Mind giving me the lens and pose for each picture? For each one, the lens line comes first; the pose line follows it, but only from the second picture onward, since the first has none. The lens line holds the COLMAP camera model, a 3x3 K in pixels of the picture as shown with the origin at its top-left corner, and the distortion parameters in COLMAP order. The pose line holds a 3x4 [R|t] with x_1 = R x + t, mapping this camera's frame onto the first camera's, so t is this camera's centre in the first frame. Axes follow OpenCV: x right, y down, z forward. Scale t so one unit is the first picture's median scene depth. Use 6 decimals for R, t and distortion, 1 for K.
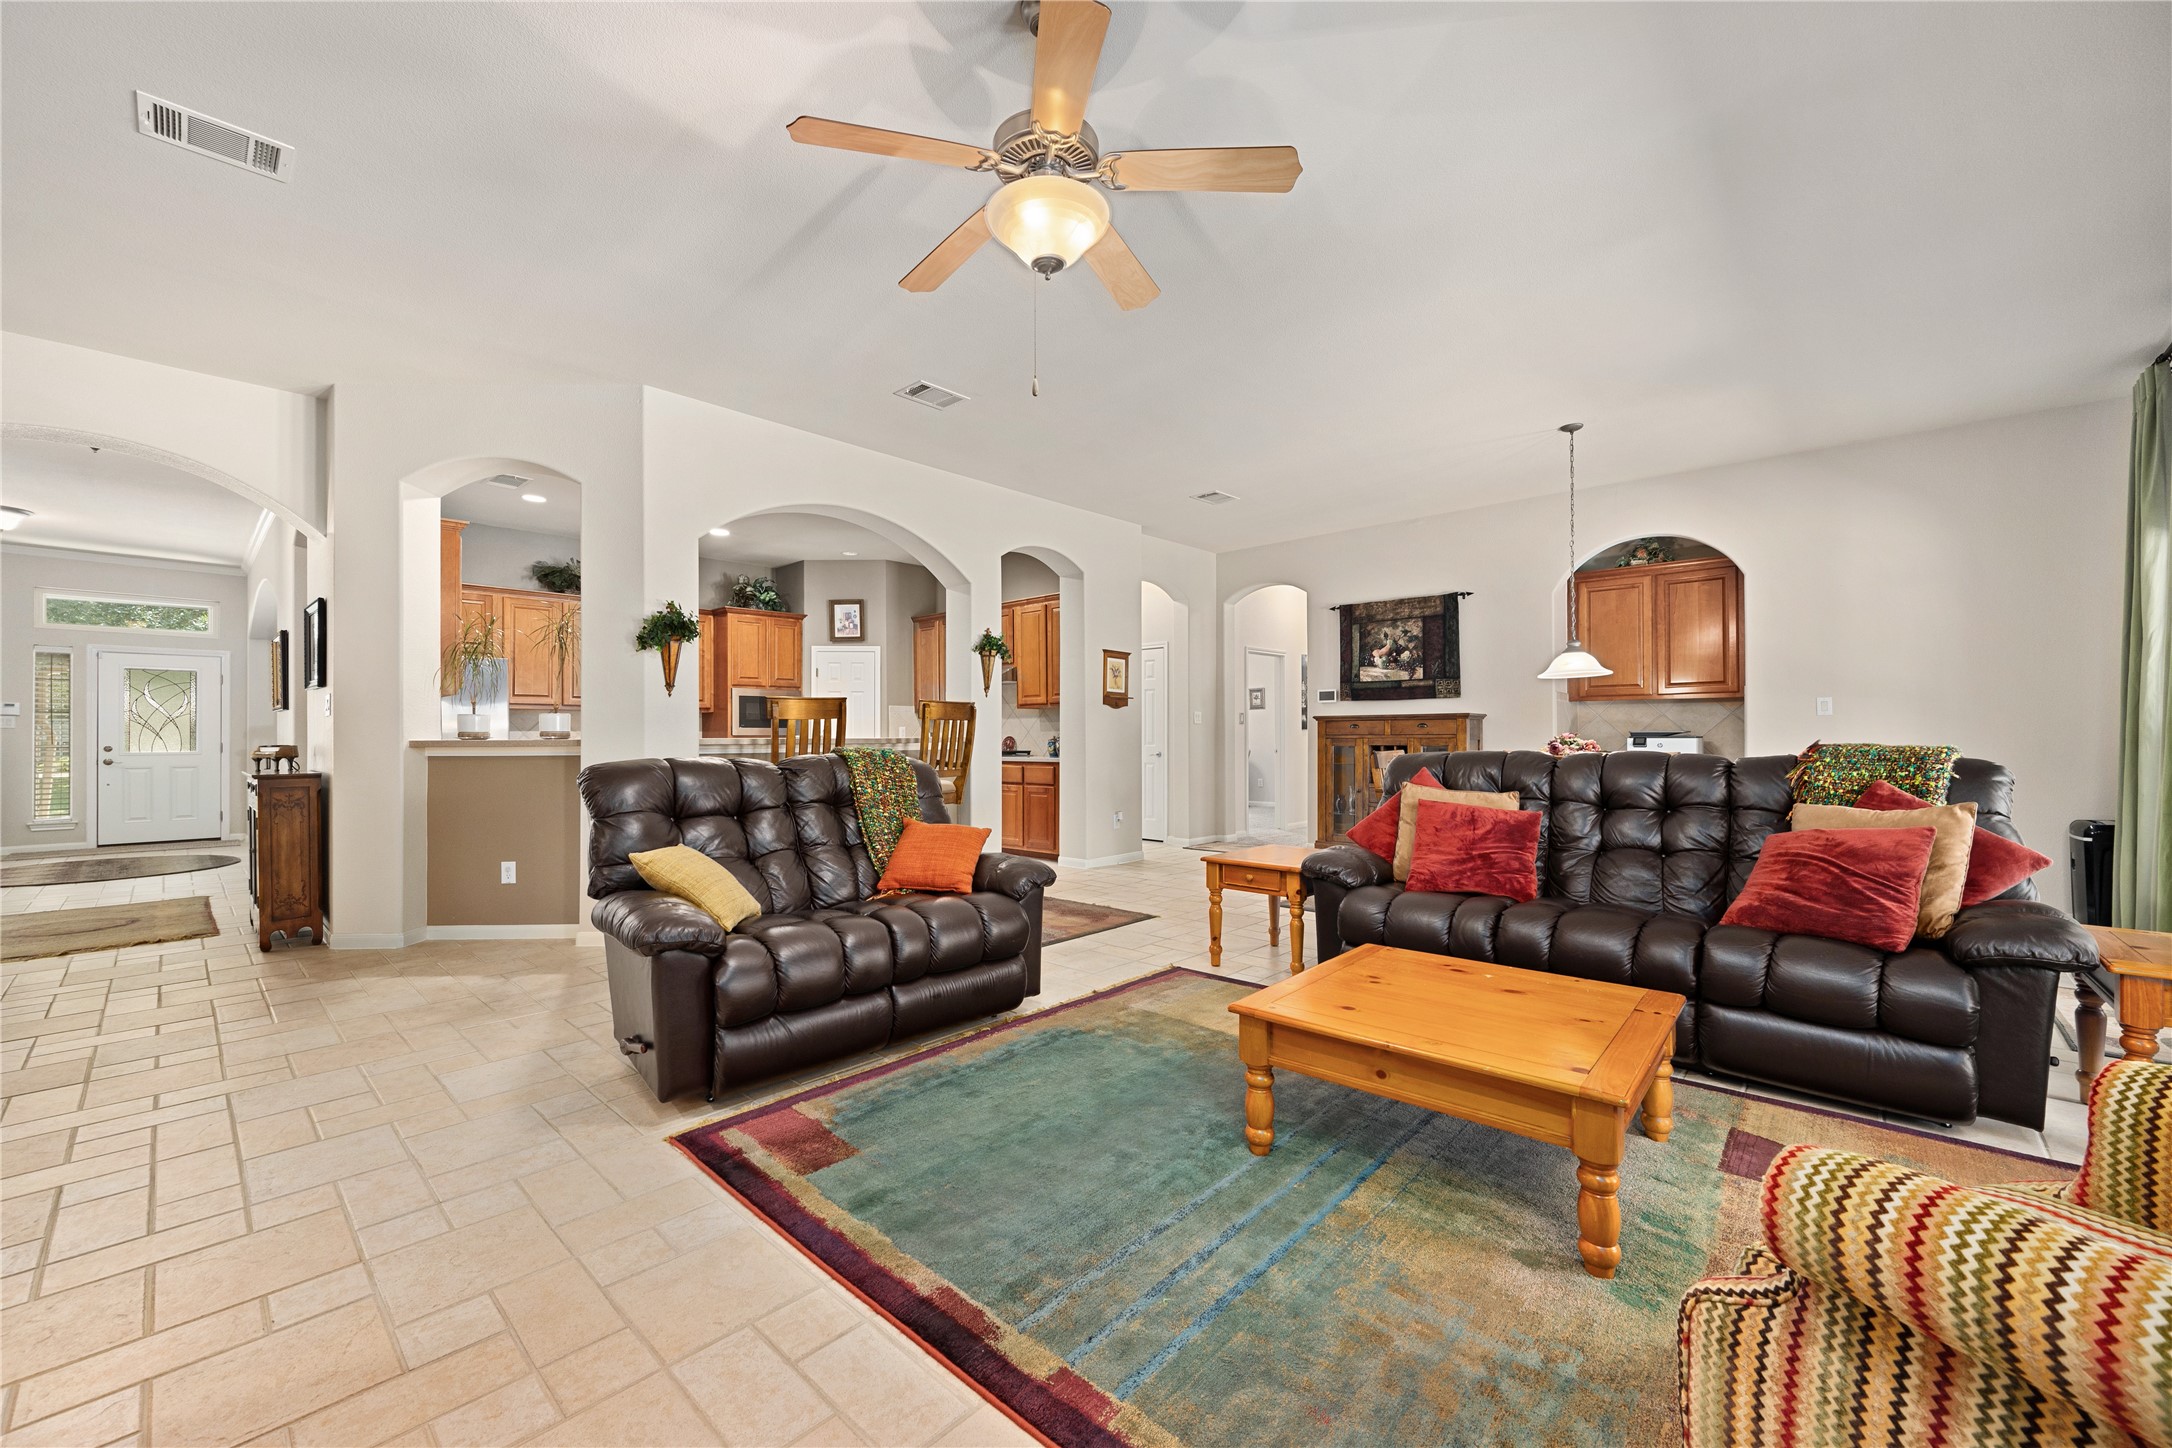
lens RADIAL K [[843.6, 0, 1084.7], [0, 843.6, 732.1], [0, 0, 1]] dist [0.000434, 0.000033]
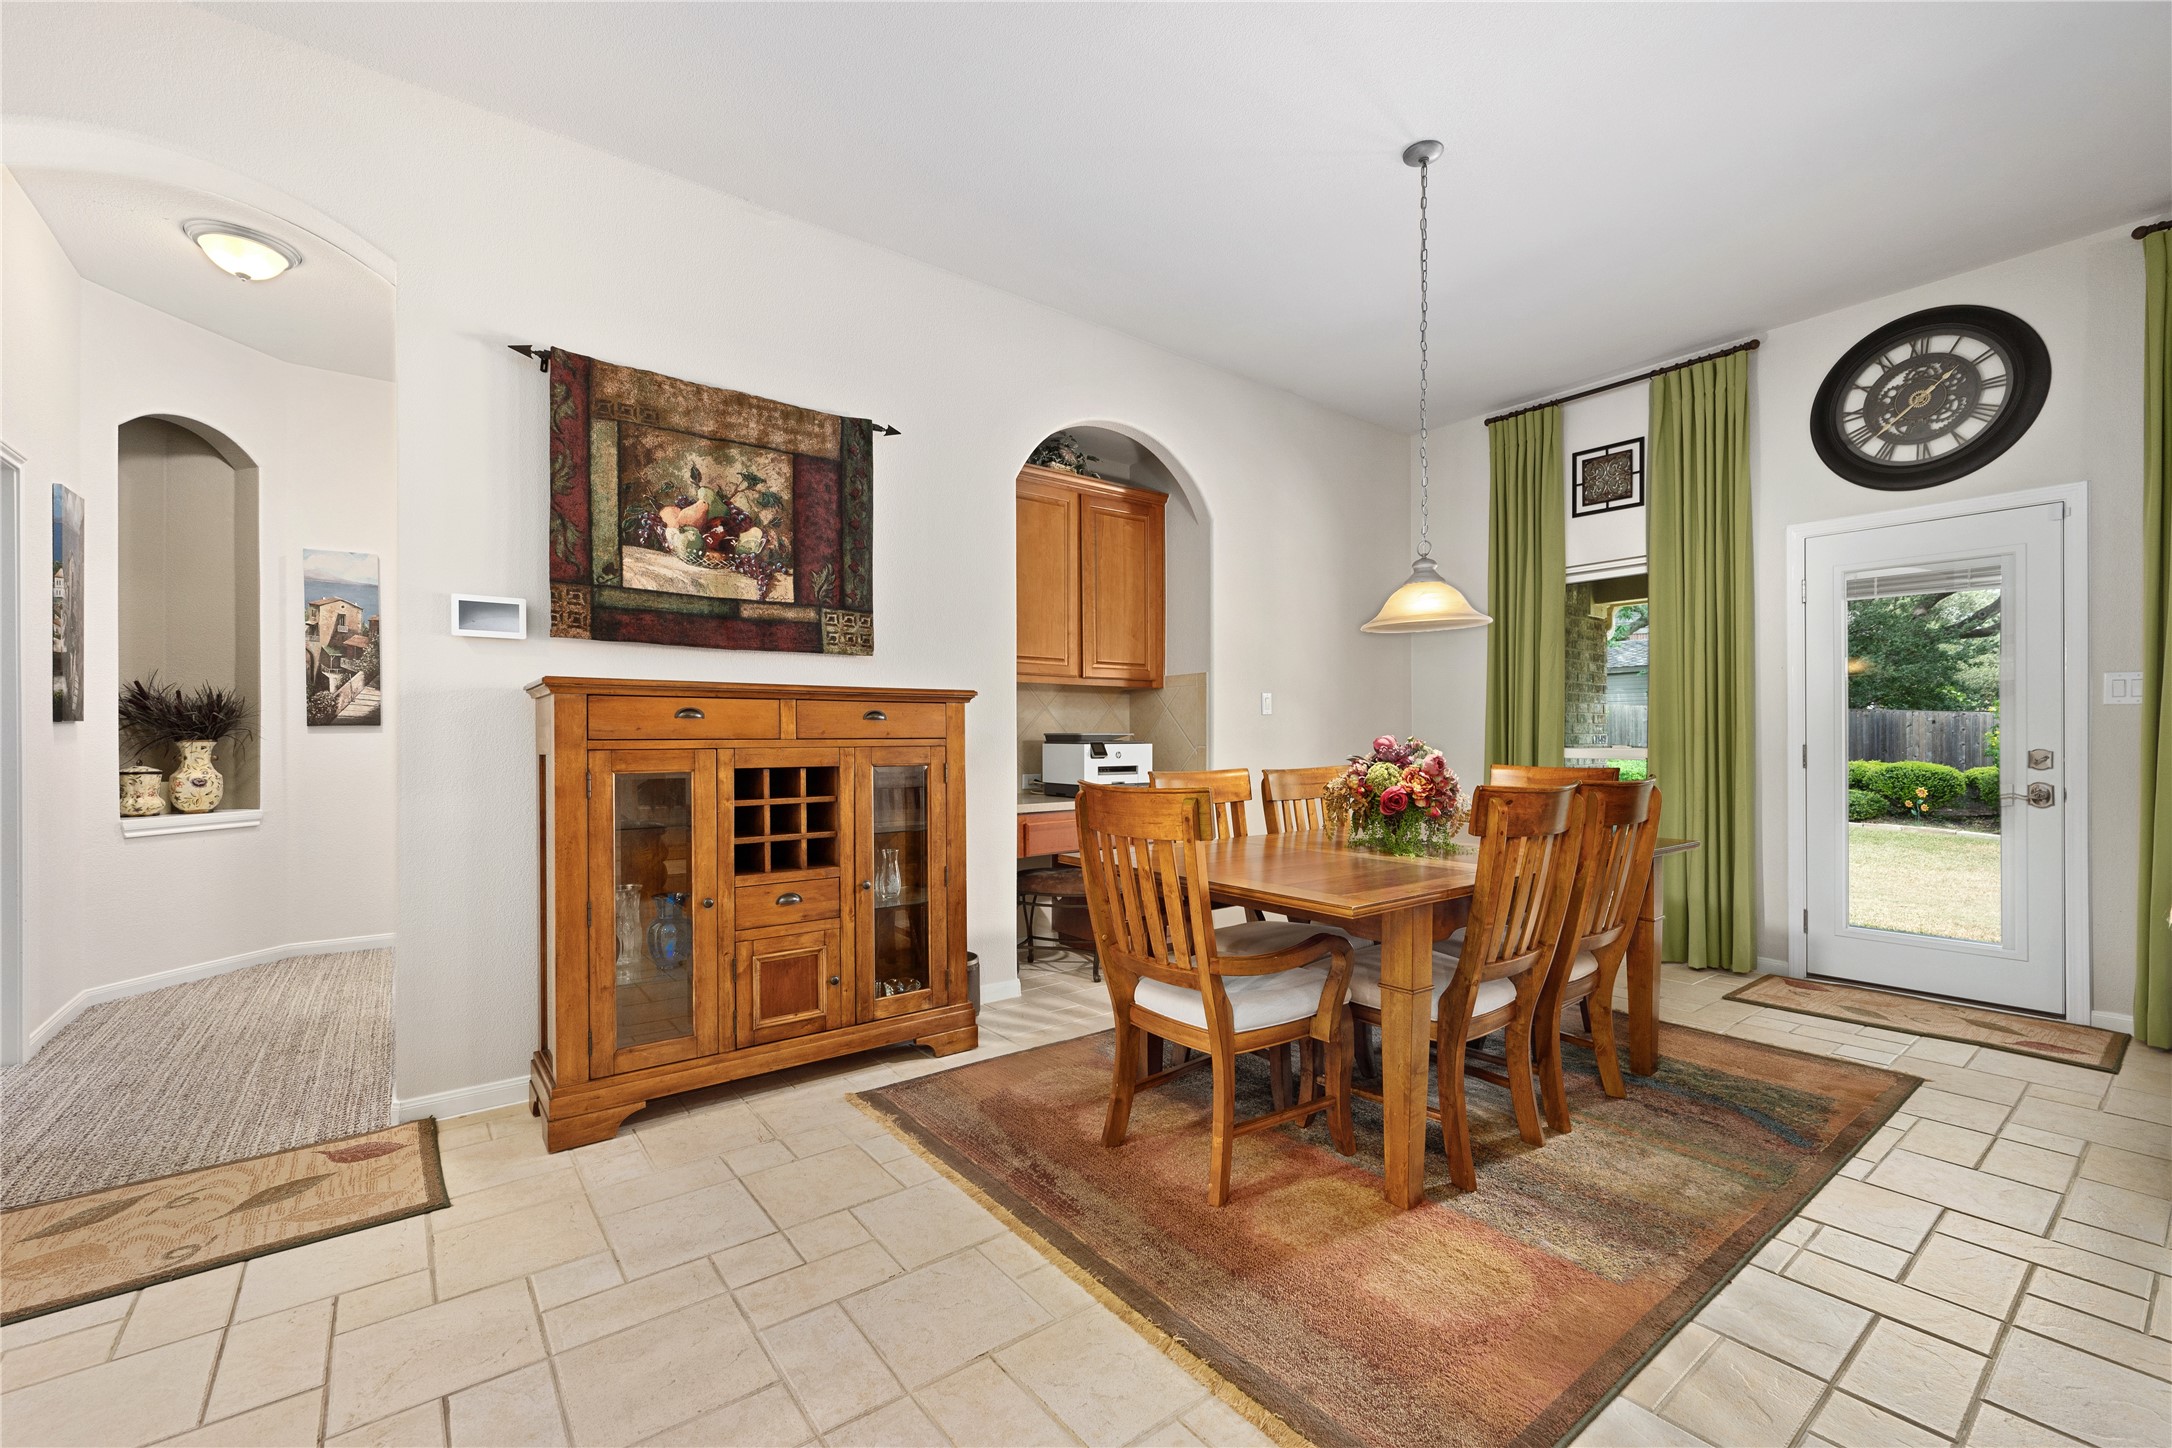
lens RADIAL K [[919.6, 0, 1095.3], [0, 919.6, 733.0], [0, 0, 1]] dist [-0.000334, -0.000074]
pose [[0.169405, 0.007113, 0.985521, -0.016937], [-0.002397, 0.999974, -0.006805, 0.002945], [-0.985544, -0.001210, 0.169418, 0.767969]]
